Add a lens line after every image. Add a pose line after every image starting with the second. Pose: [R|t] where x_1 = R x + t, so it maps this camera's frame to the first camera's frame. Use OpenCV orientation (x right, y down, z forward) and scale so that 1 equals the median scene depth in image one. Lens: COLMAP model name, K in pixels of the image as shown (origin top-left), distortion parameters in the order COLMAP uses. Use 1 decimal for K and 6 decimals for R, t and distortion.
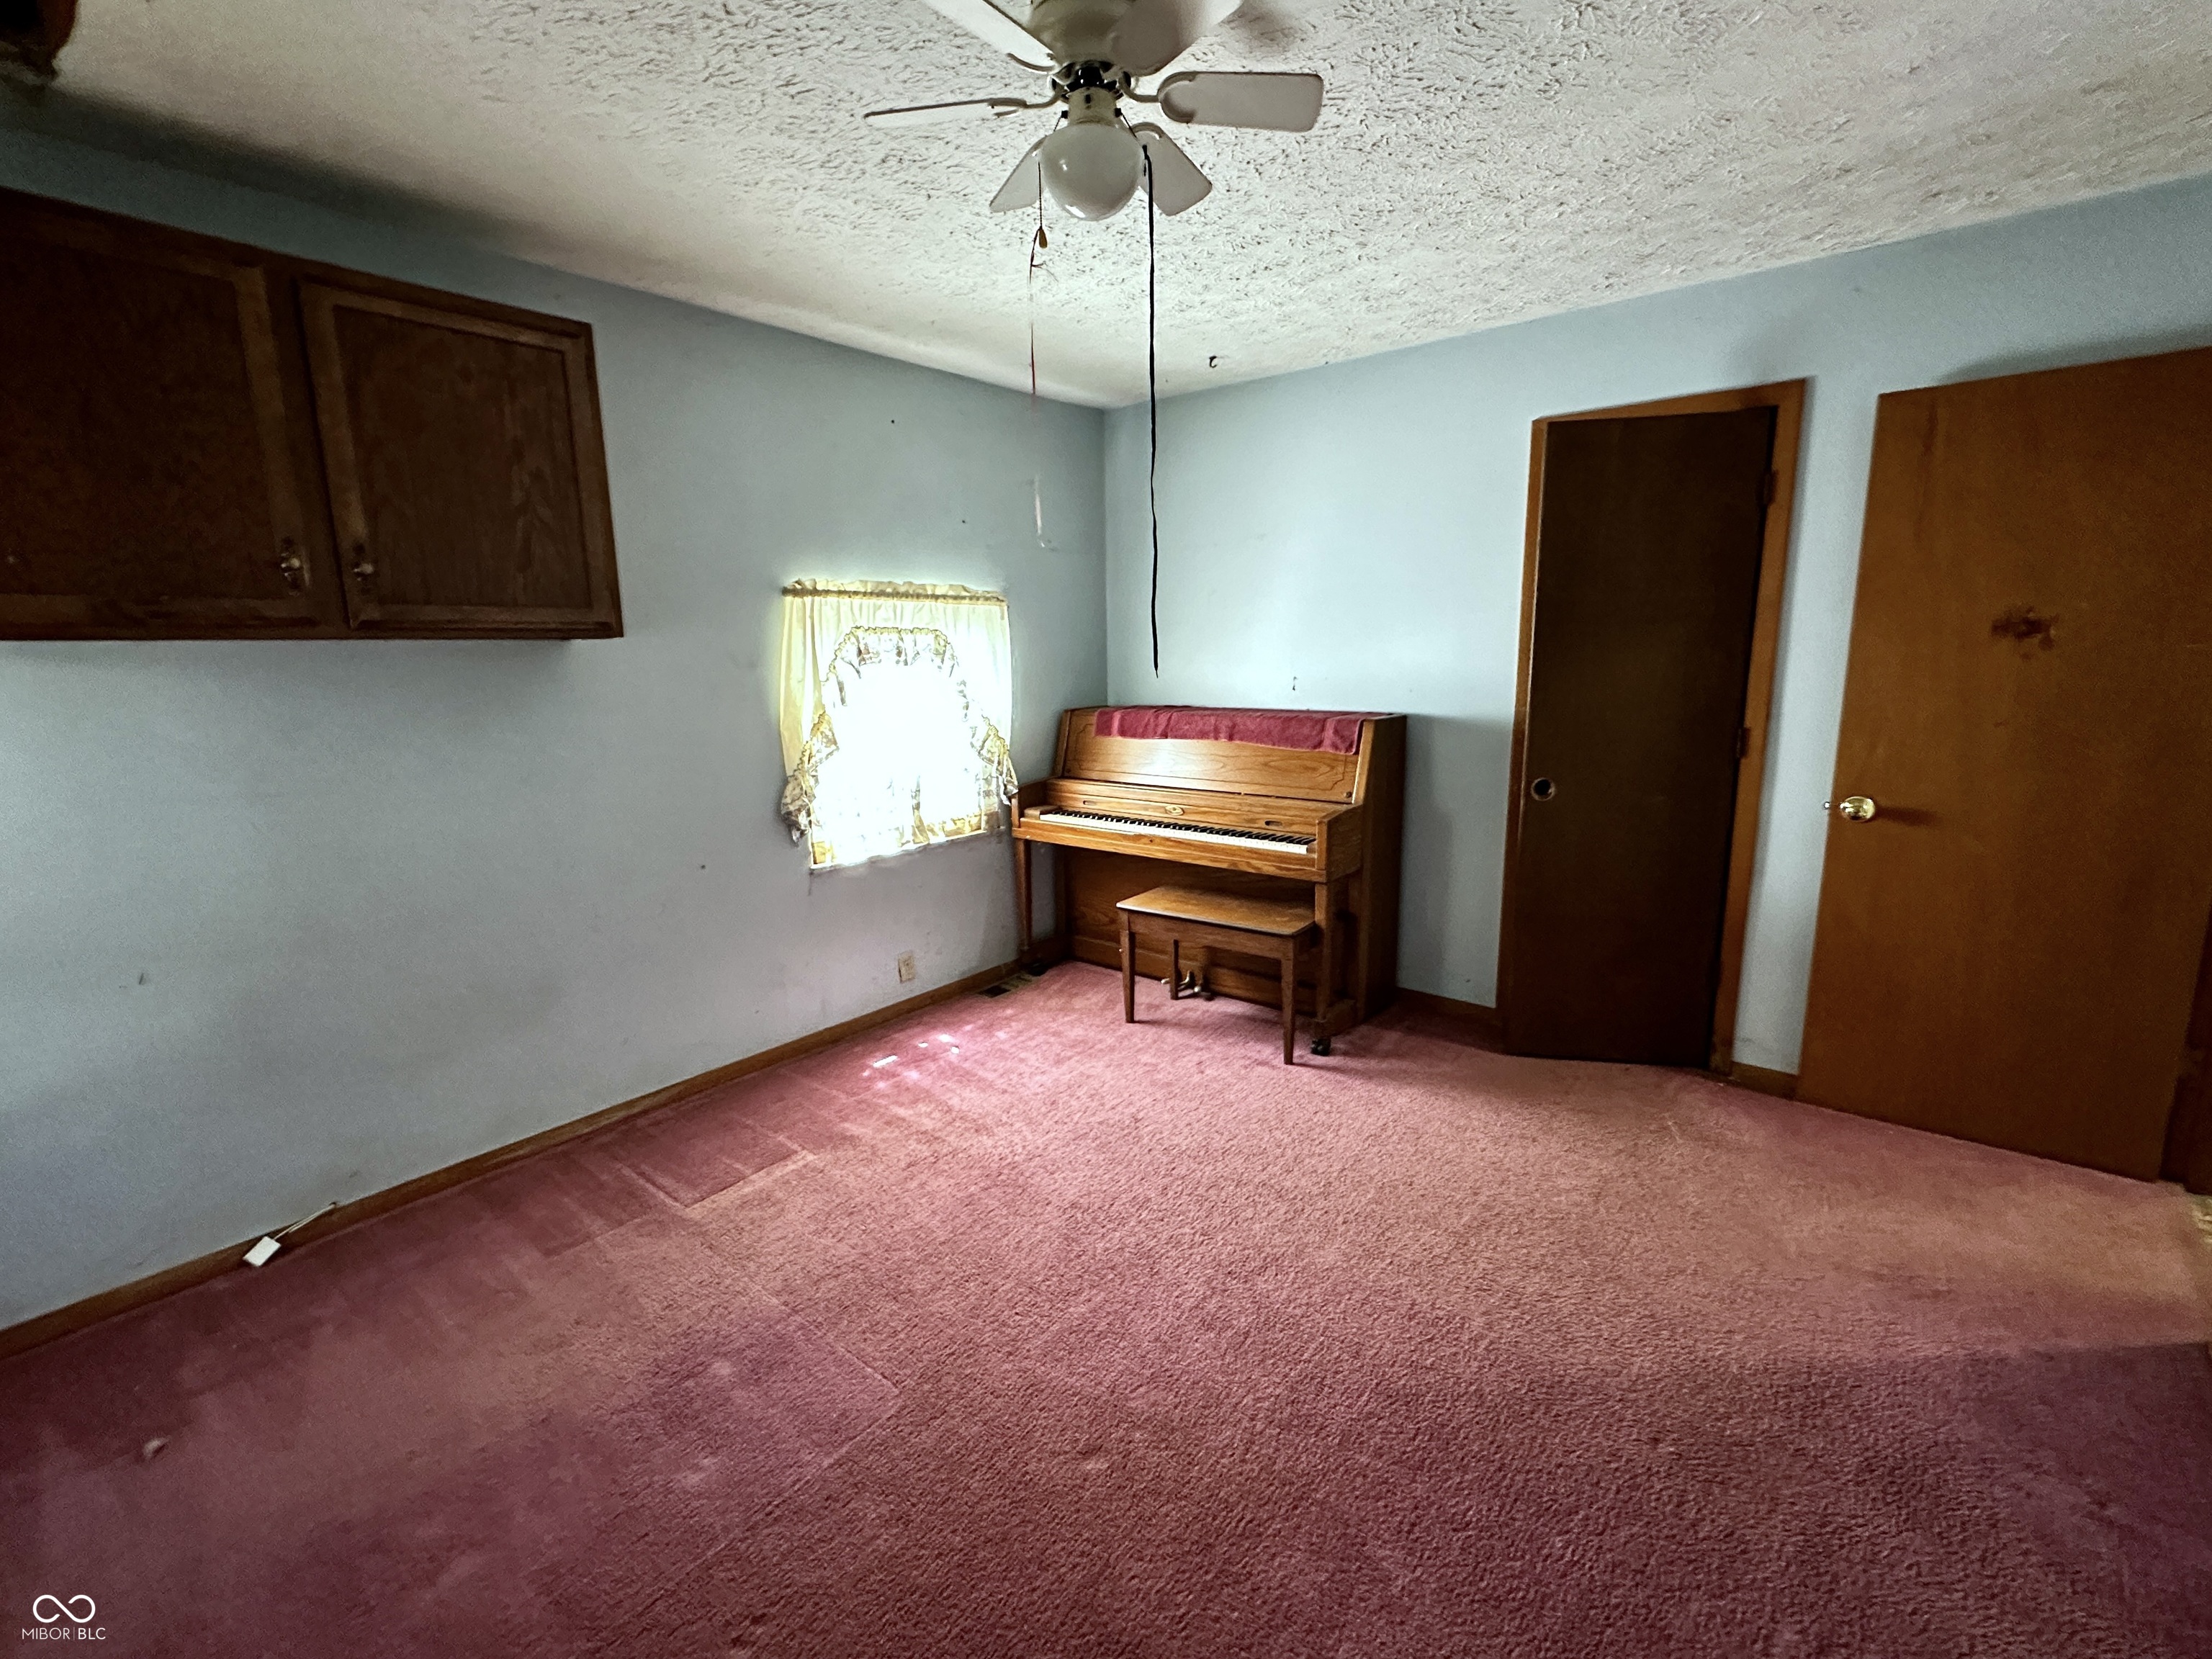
lens RADIAL K [[963.9, 0, 1103.8], [0, 963.9, 829.3], [0, 0, 1]] dist [-0.002538, 0.000342]
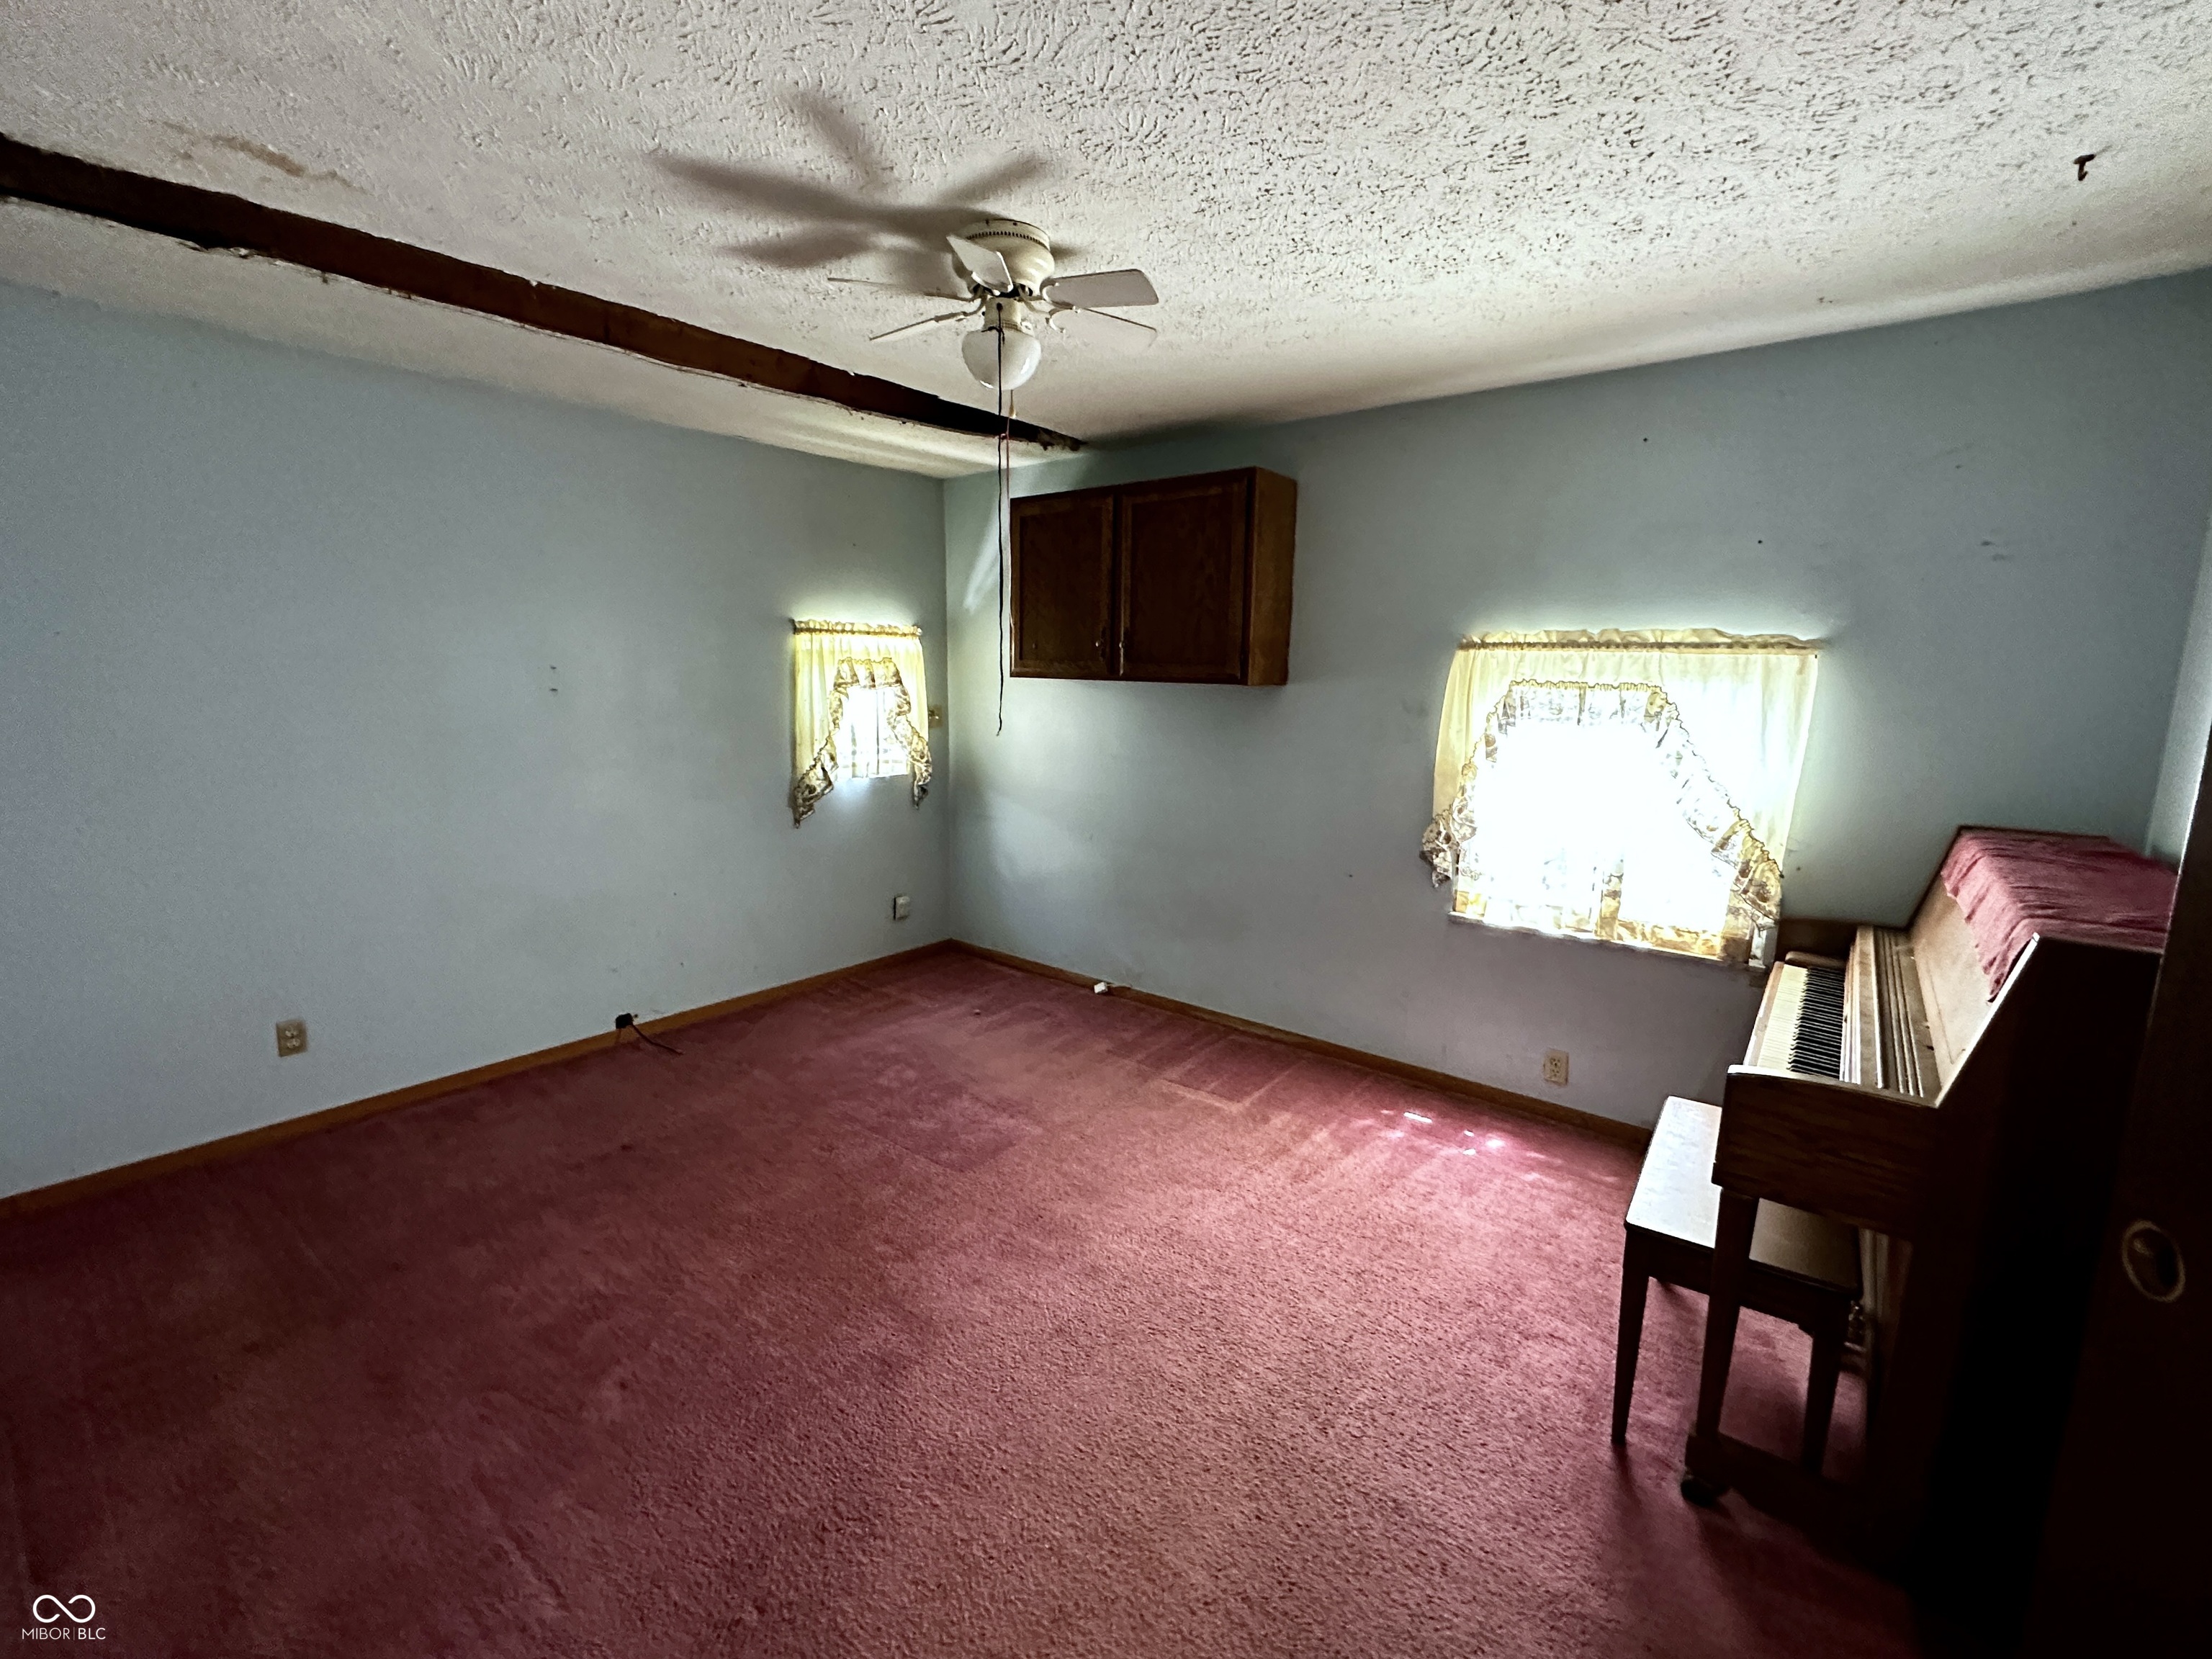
lens RADIAL K [[963.9, 0, 1103.8], [0, 963.9, 829.3], [0, 0, 1]] dist [-0.002538, 0.000342]
pose [[0.012848, 0.184409, -0.982766, 0.681612], [-0.203370, 0.962786, 0.178001, -0.152900], [0.979018, 0.197579, 0.049873, 0.575598]]
